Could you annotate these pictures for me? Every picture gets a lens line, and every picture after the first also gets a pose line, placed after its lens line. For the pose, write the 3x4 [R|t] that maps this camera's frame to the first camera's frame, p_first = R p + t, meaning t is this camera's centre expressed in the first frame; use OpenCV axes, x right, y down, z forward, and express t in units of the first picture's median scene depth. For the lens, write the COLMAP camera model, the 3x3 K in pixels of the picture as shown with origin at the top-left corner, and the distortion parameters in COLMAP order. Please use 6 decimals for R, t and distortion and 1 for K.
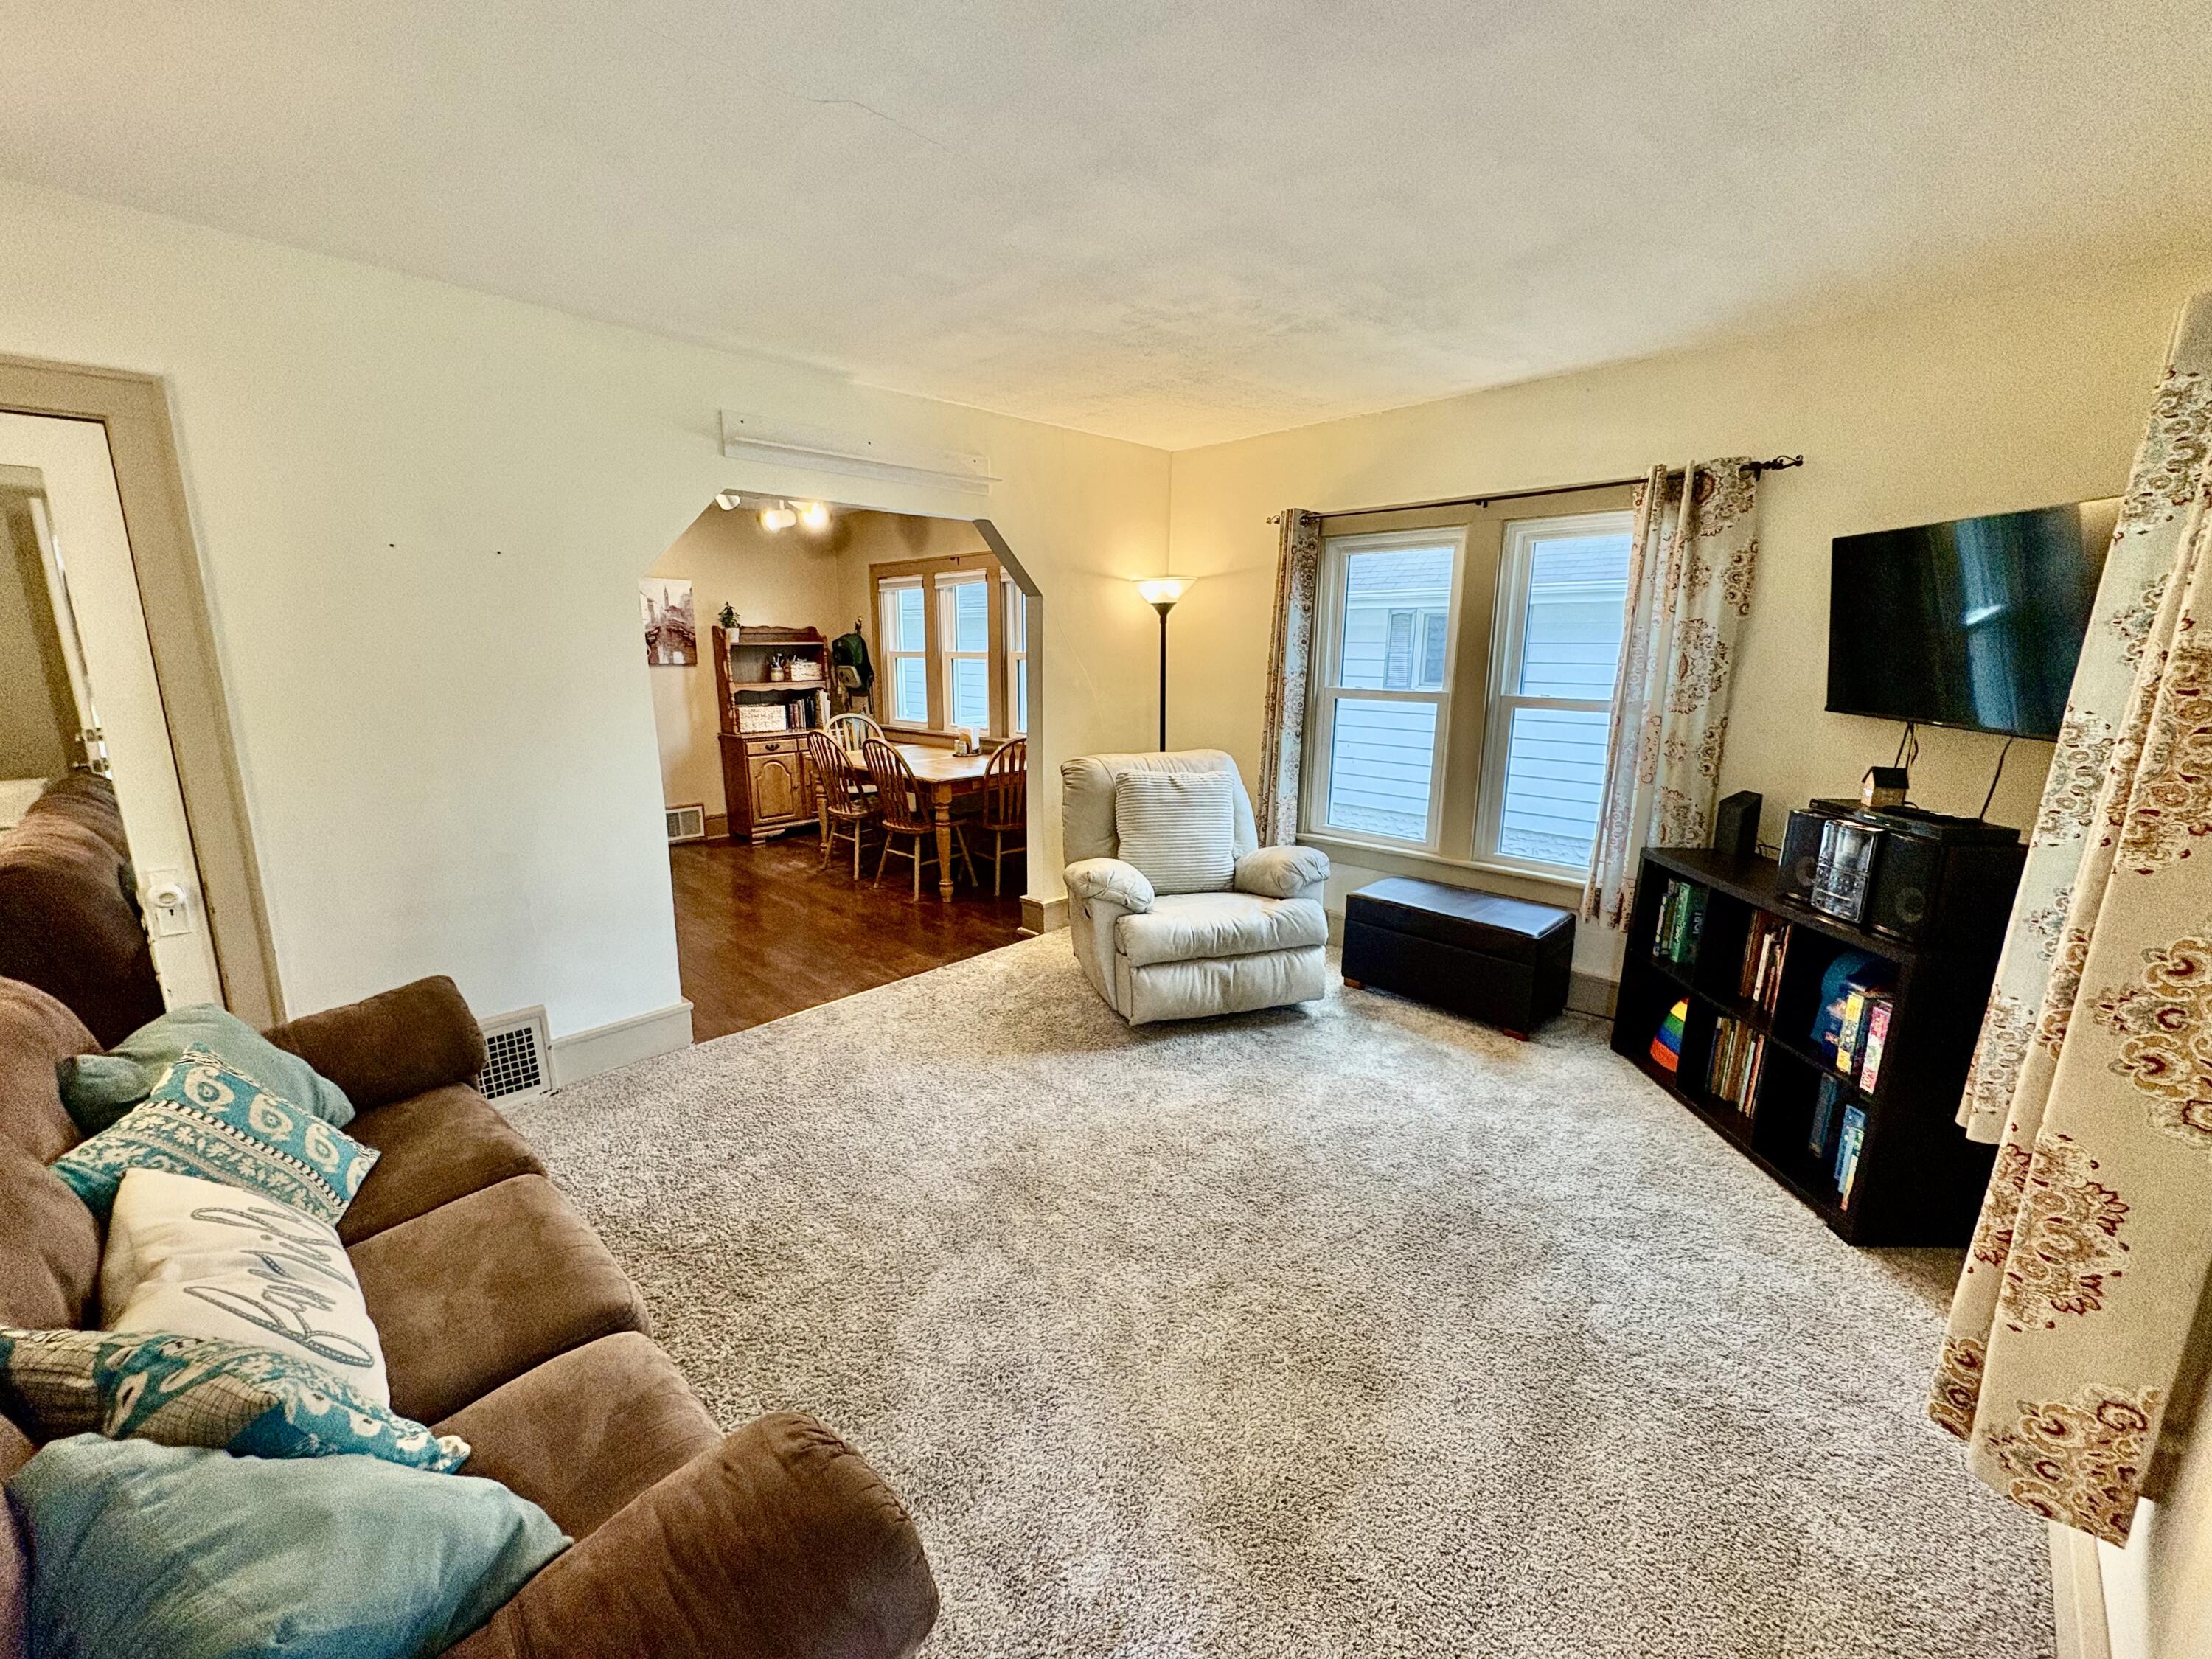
lens RADIAL K [[881.1, 0, 1107.8], [0, 881.1, 832.2], [0, 0, 1]] dist [0.000807, -0.000254]
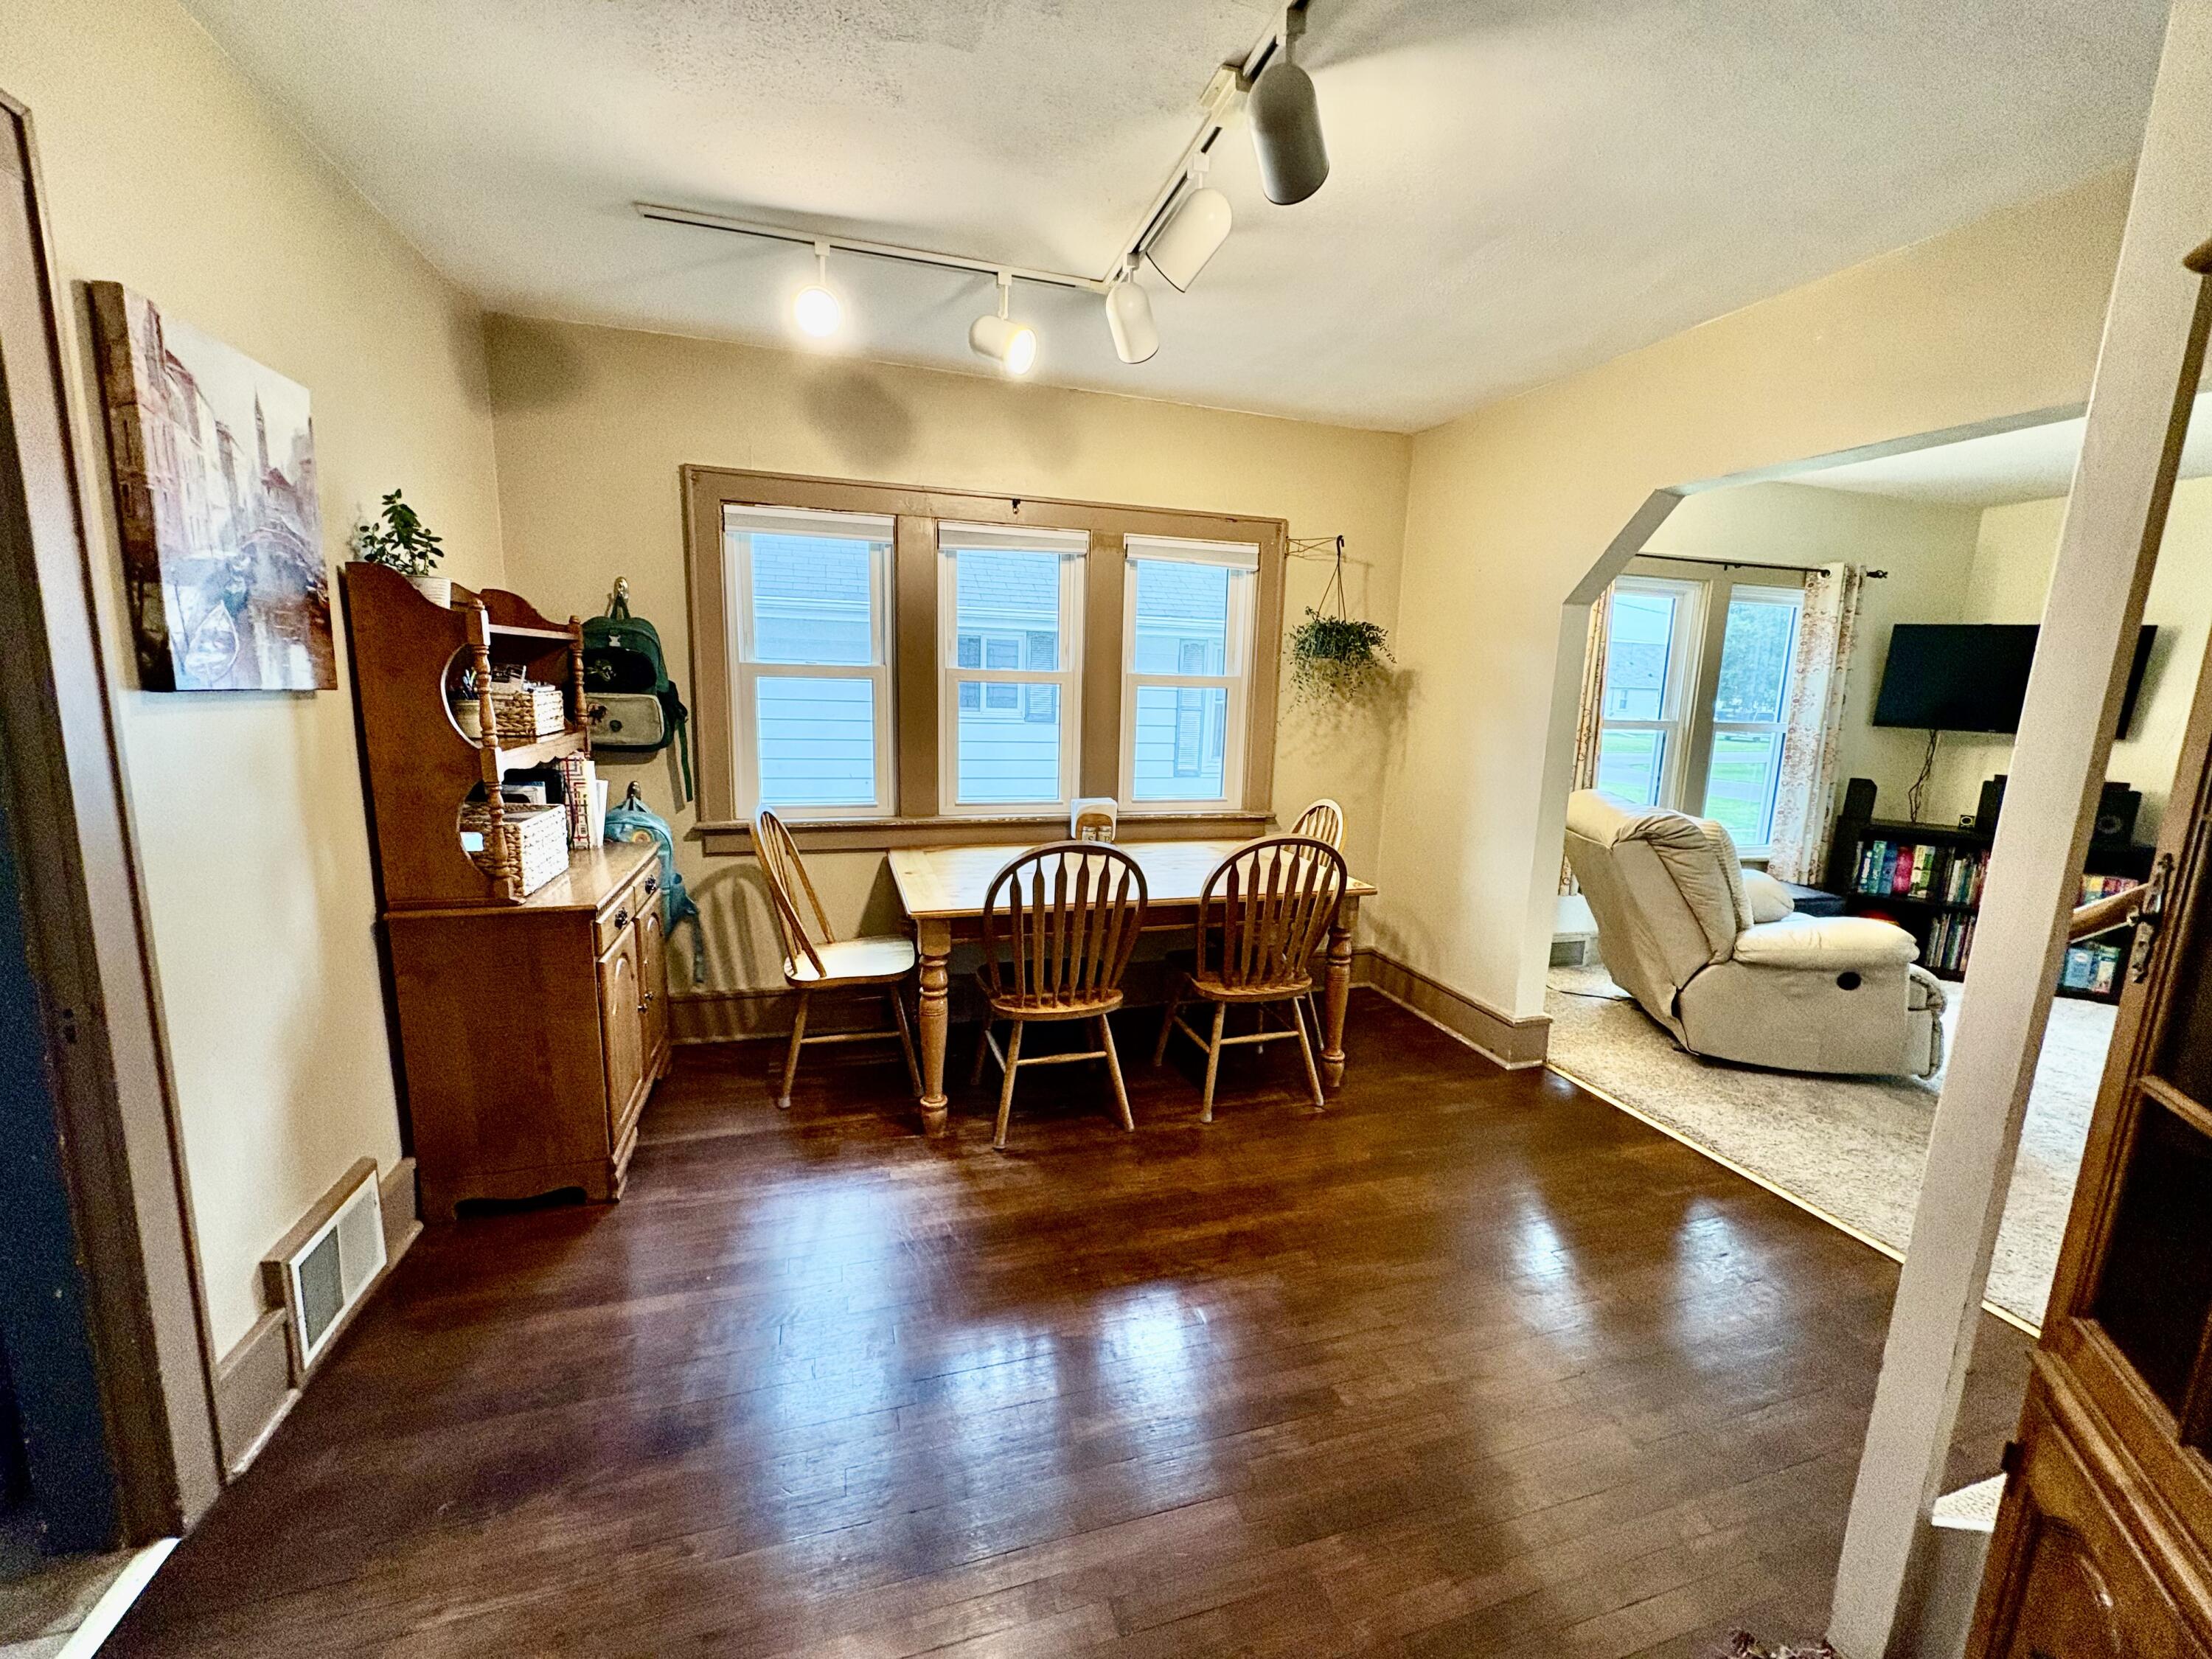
lens RADIAL K [[881.1, 0, 1107.8], [0, 881.1, 832.2], [0, 0, 1]] dist [0.000807, -0.000254]
pose [[0.472062, -0.140787, 0.870251, -0.607699], [0.156008, 0.984926, 0.074713, -0.129244], [-0.867651, 0.100497, 0.486910, 0.655608]]
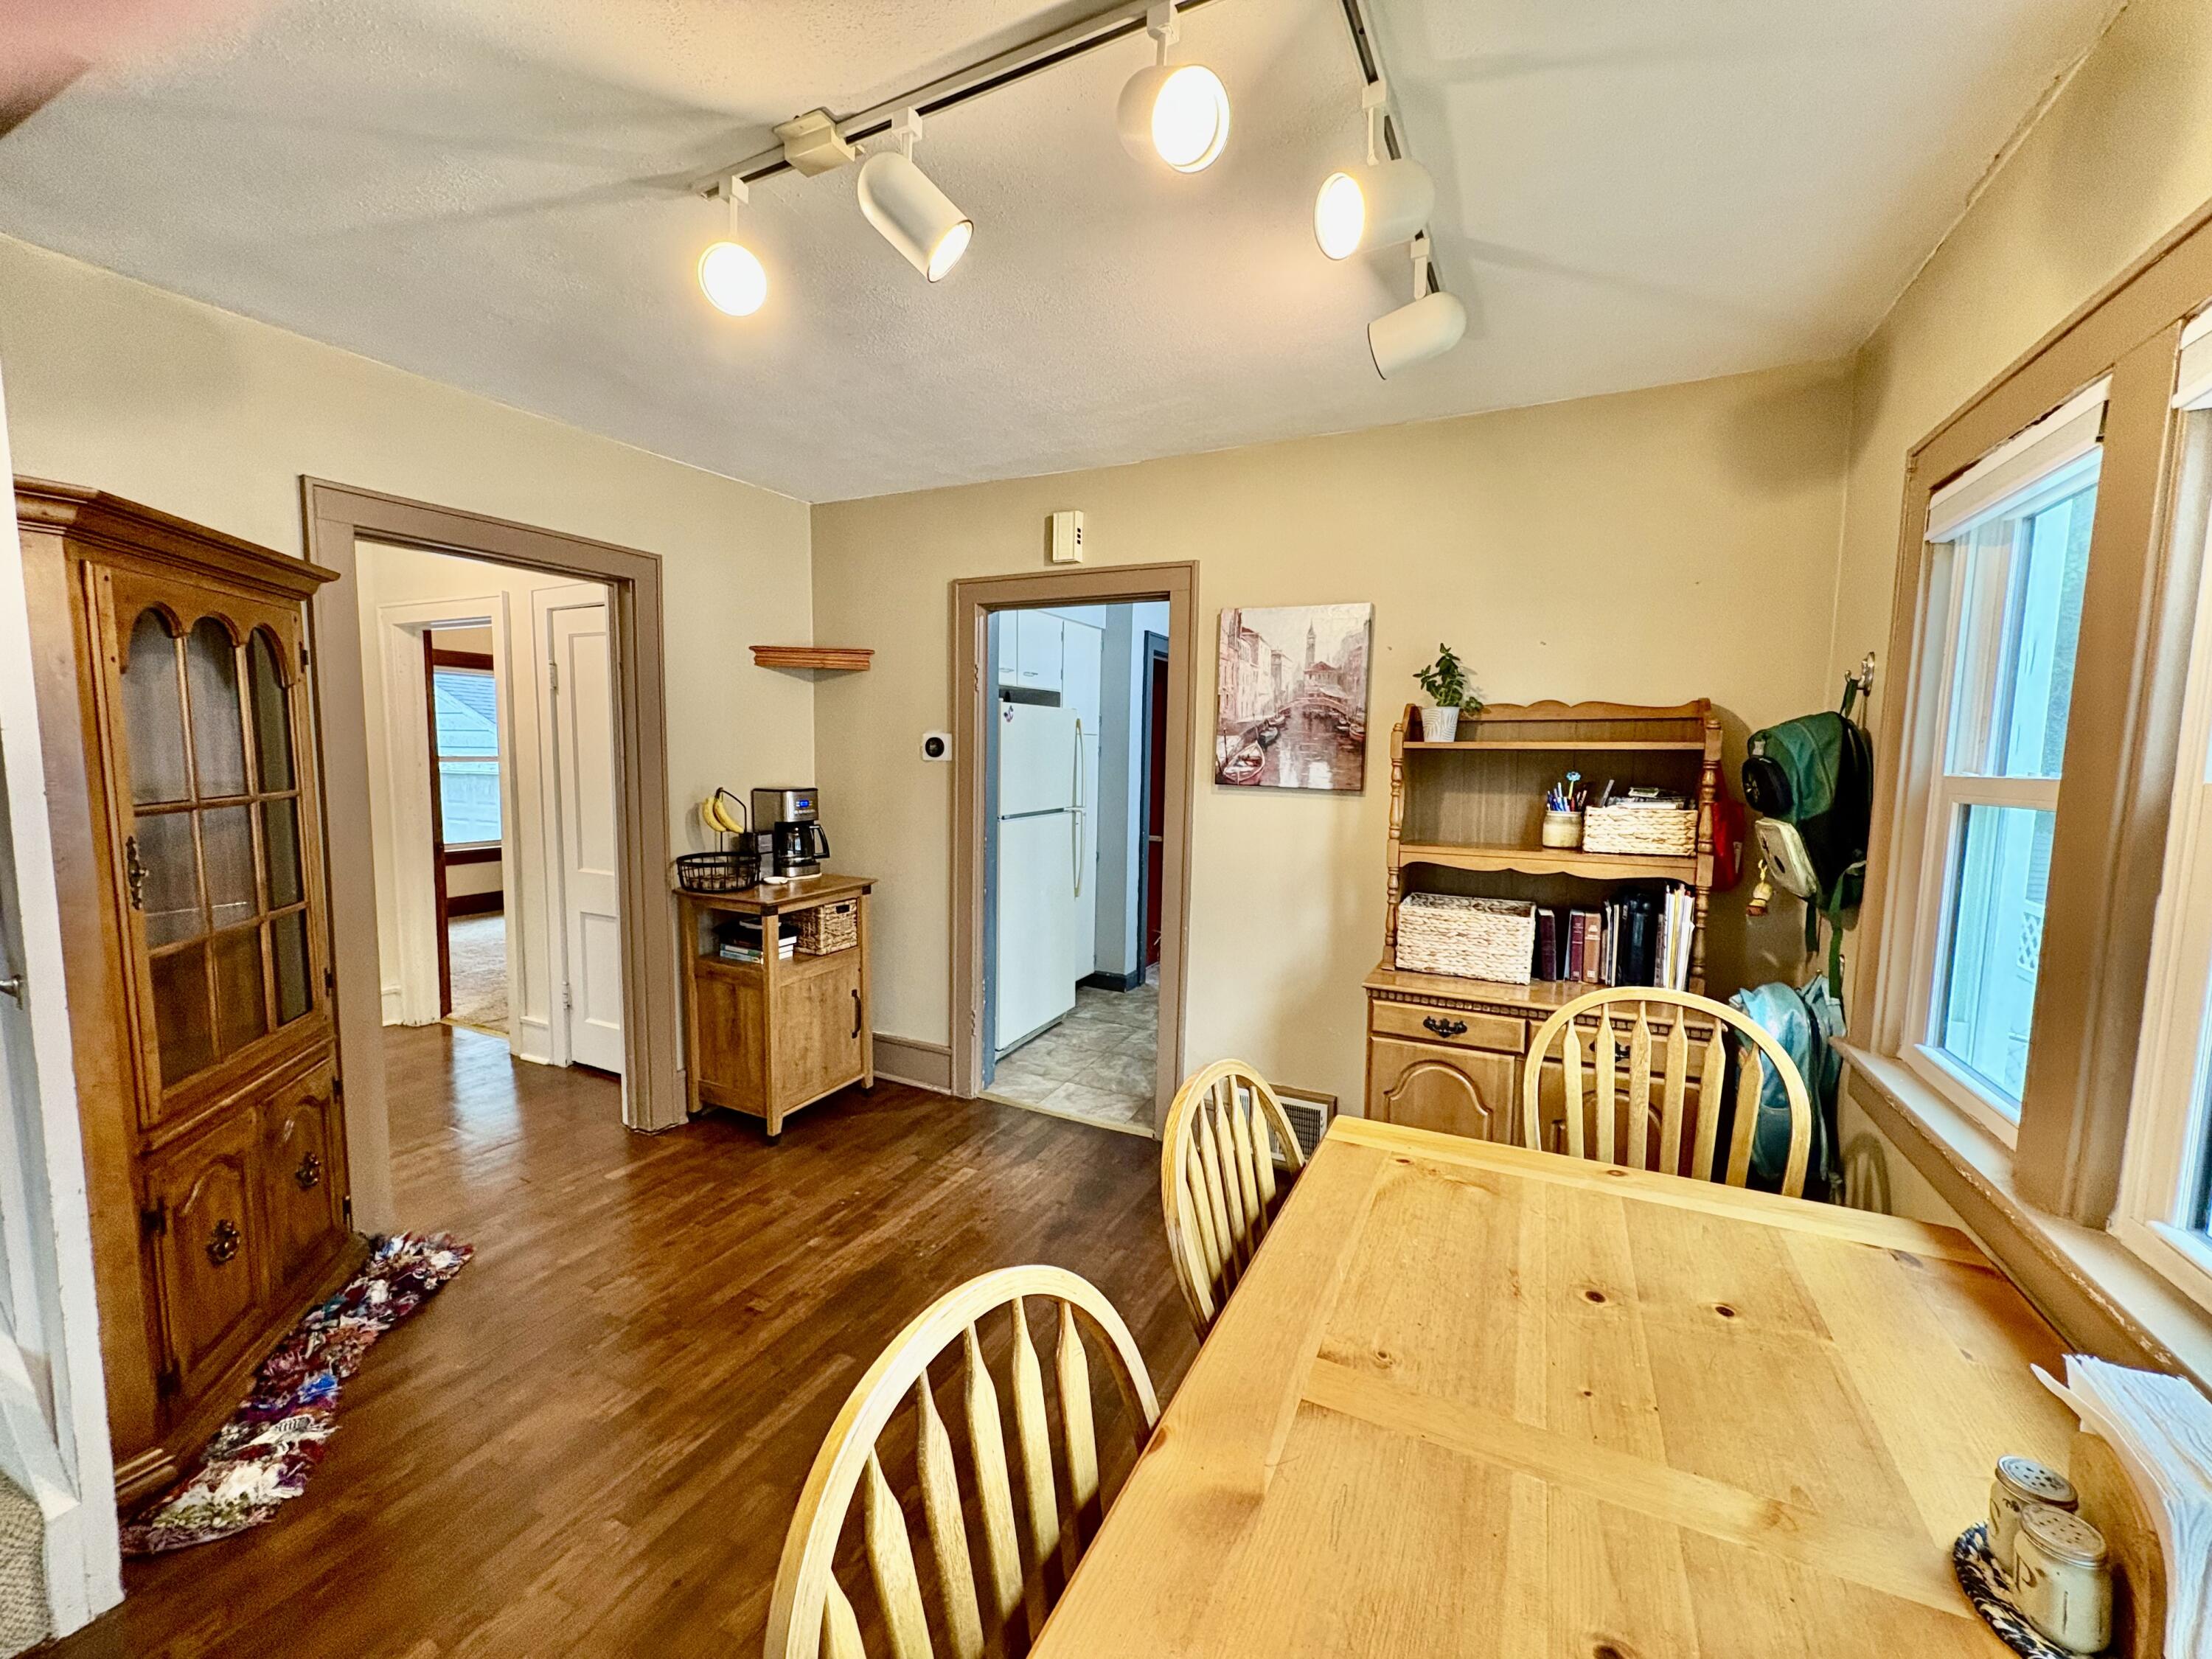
lens RADIAL K [[881.1, 0, 1107.8], [0, 881.1, 832.2], [0, 0, 1]] dist [0.000807, -0.000254]
pose [[0.301403, 0.089341, -0.949302, -0.089010], [-0.214383, 0.976459, 0.023831, -0.156204], [0.929084, 0.196331, 0.313460, 0.758495]]
